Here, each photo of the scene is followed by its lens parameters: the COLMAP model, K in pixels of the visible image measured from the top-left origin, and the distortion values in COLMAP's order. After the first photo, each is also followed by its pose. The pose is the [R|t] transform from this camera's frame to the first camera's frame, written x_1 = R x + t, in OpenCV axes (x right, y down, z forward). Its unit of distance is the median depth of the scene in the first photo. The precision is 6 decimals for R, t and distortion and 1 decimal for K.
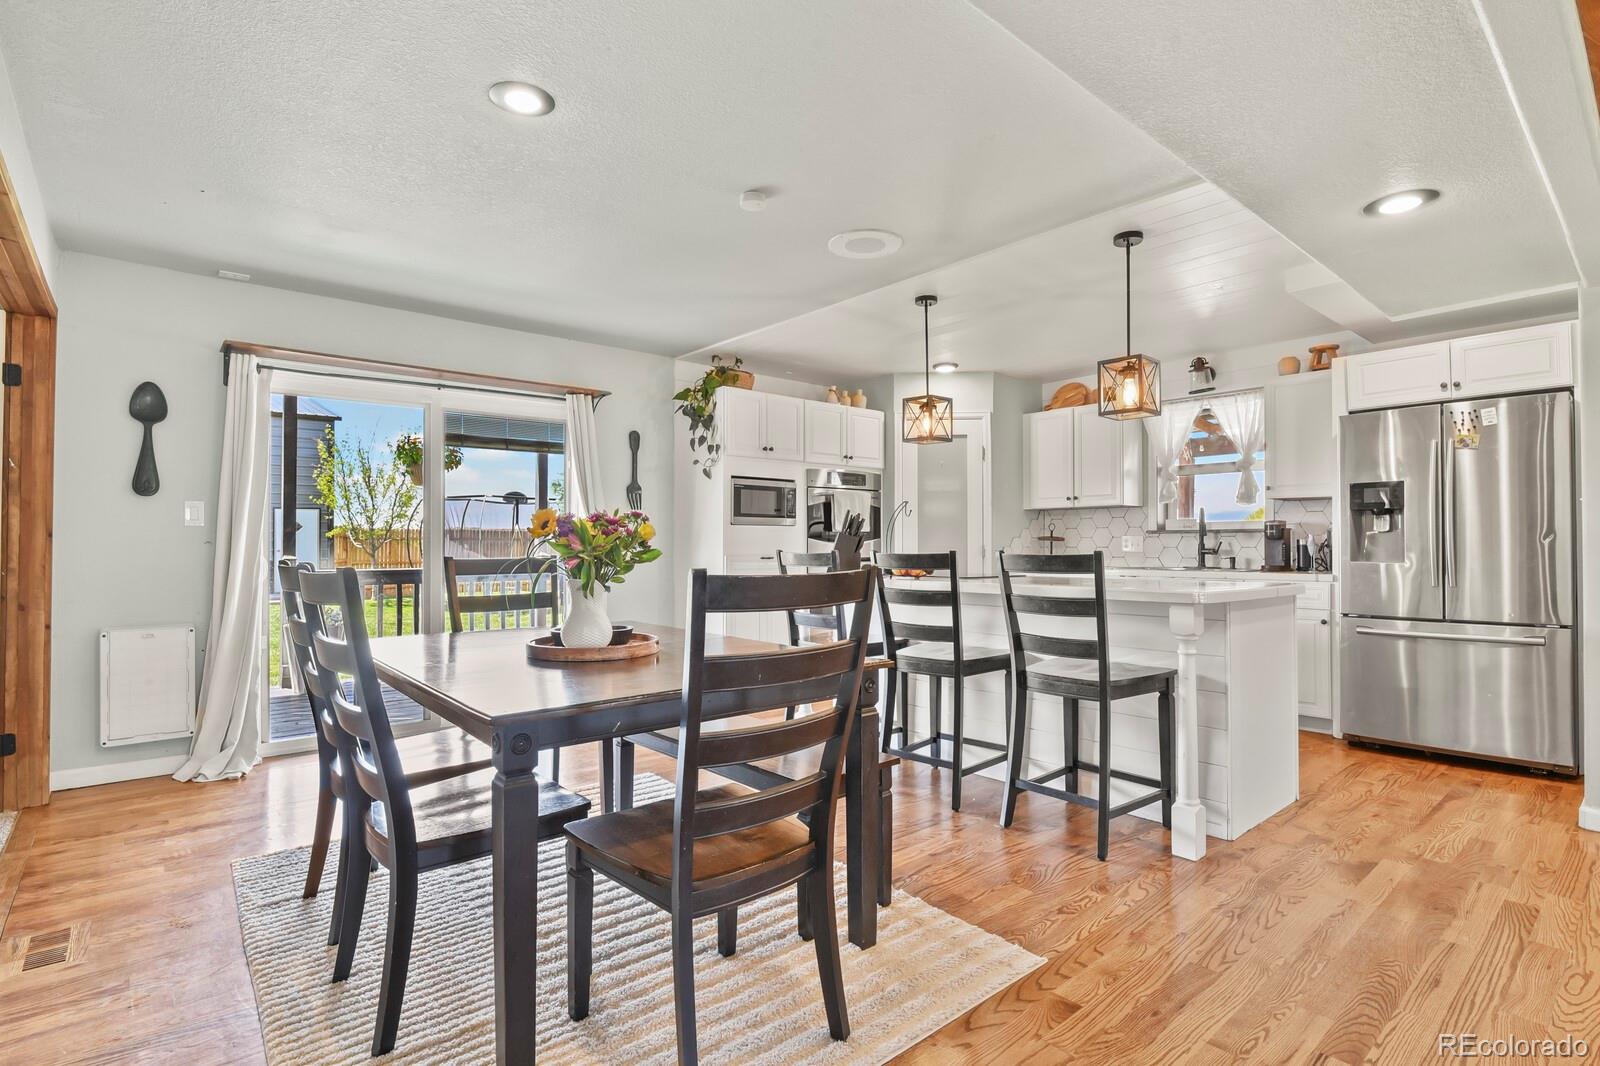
lens RADIAL K [[772.8, 0, 809.3], [0, 772.8, 519.6], [0, 0, 1]] dist [-0.007579, 0.005283]
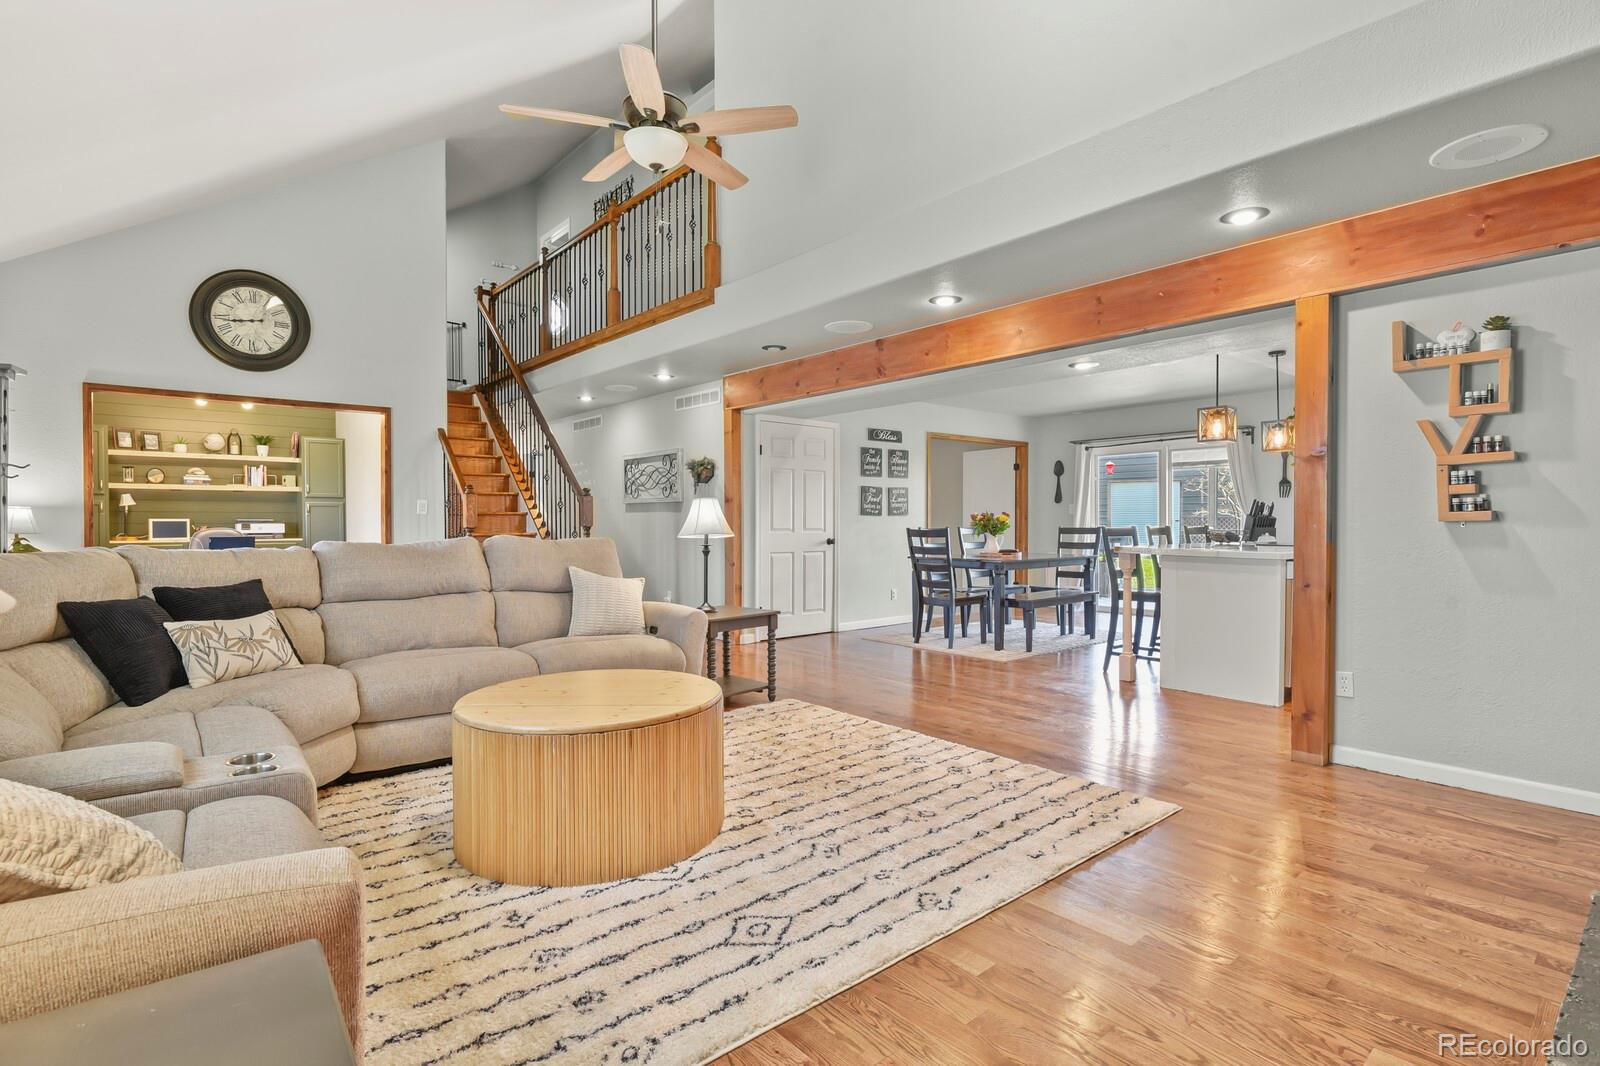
lens RADIAL K [[772.8, 0, 793.8], [0, 772.8, 520.0], [0, 0, 1]] dist [-0.007579, 0.005283]
pose [[-0.023890, 0.002835, -0.999711, 1.302370], [0.032899, 0.999457, 0.002049, -0.005603], [0.999173, -0.032840, -0.023971, 0.099475]]
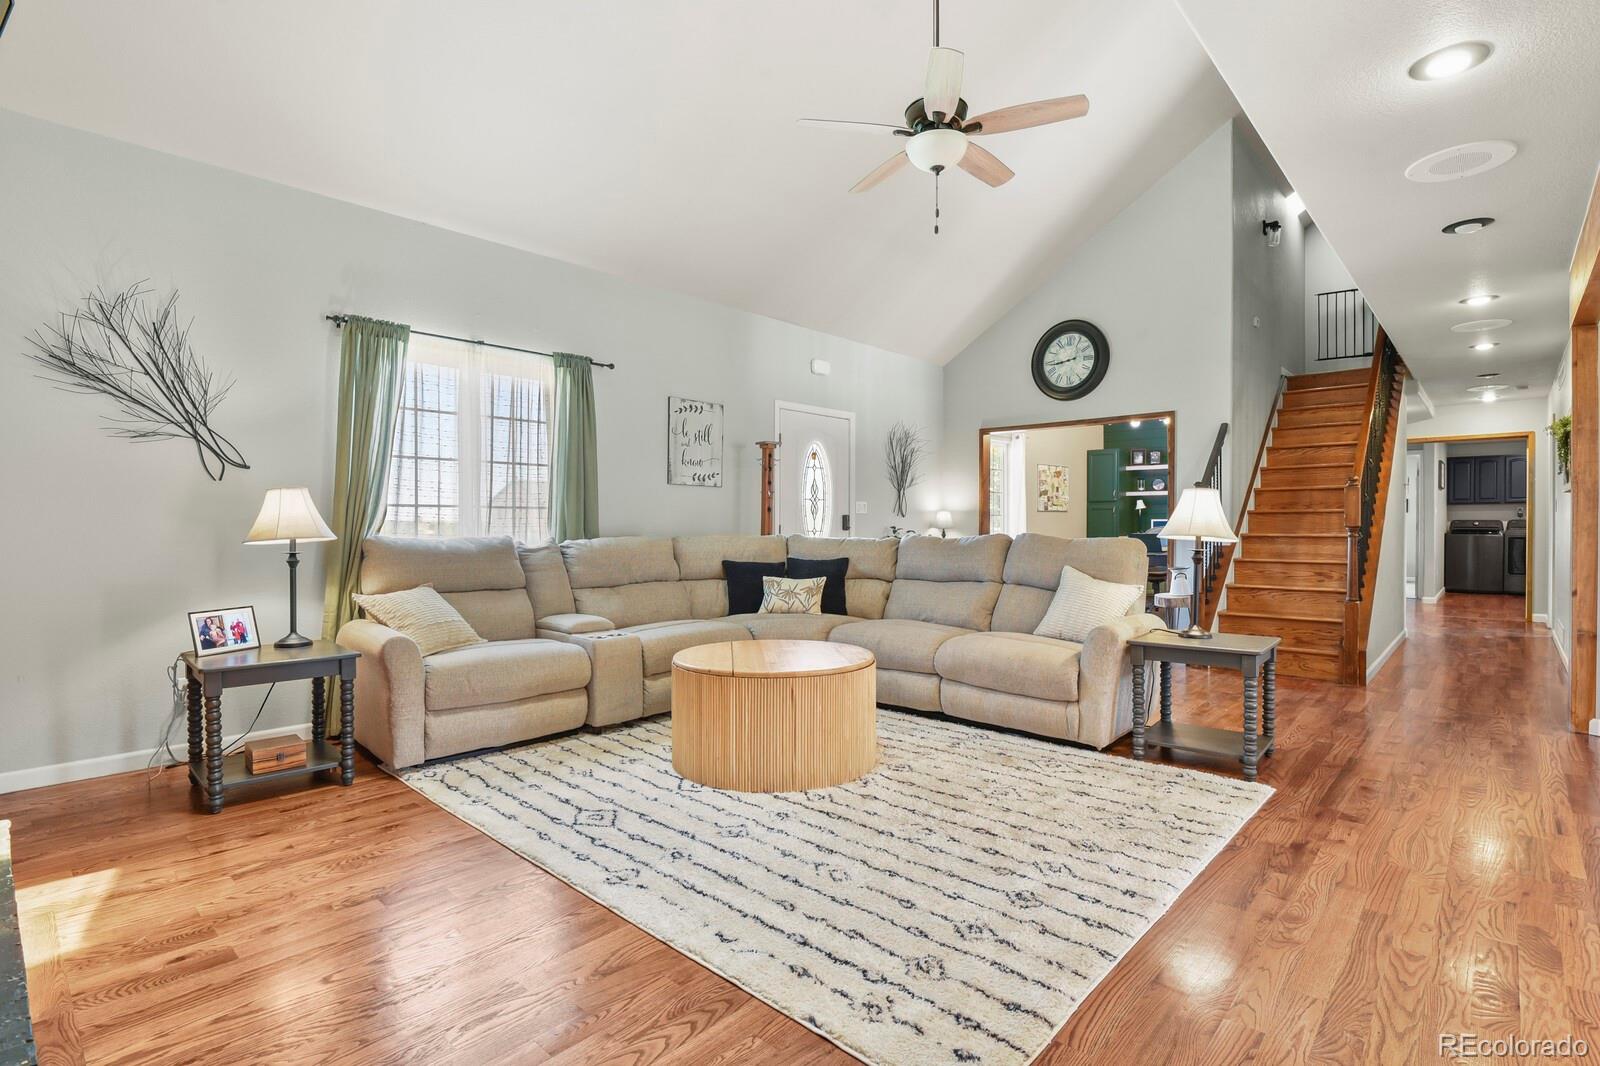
lens RADIAL K [[772.8, 0, 824.3], [0, 772.8, 525.6], [0, 0, 1]] dist [-0.007579, 0.005283]
pose [[-0.993223, 0.006050, -0.116070, 0.800155], [0.009356, 0.999565, -0.027959, 0.017434], [0.115850, -0.028856, -0.992847, 0.636801]]
